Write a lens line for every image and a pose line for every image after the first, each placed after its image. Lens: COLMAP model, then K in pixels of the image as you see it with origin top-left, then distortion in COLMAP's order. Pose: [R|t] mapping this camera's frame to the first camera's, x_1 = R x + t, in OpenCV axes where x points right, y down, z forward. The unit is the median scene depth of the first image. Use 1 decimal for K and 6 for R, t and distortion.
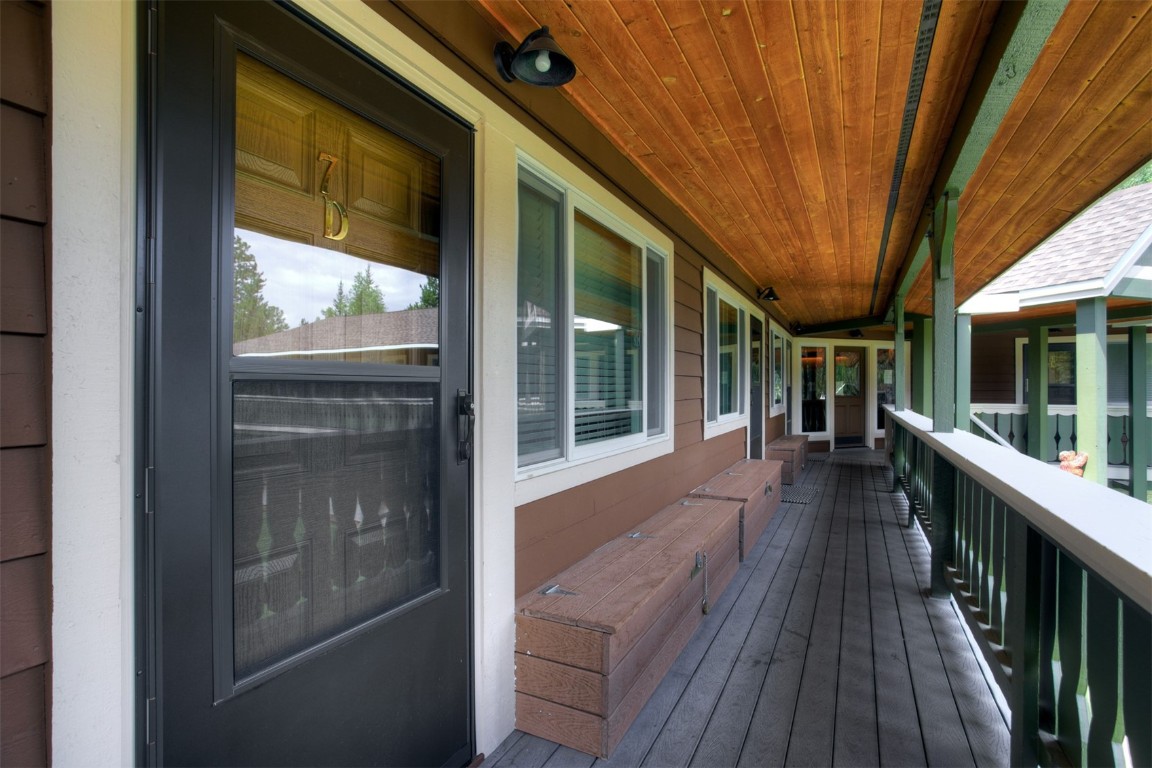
lens RADIAL K [[567.7, 0, 576.0], [0, 567.7, 384.0], [0, 0, 1]] dist [0.000036, 0.001353]
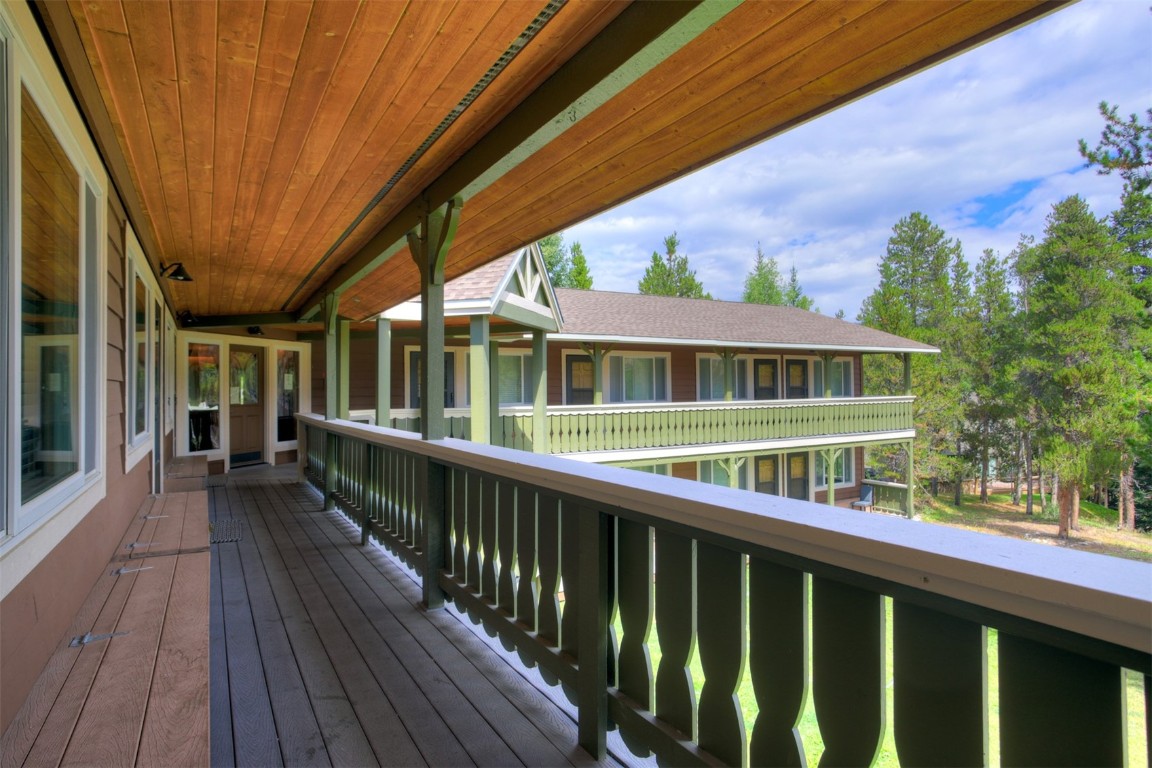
lens RADIAL K [[665.0, 0, 575.3], [0, 665.0, 375.0], [0, 0, 1]] dist [-0.003978, 0.001020]
pose [[0.567321, 0.013883, 0.823380, -0.150704], [0.004435, 0.999792, -0.019913, -0.002158], [-0.823485, 0.014949, 0.567141, 0.121251]]
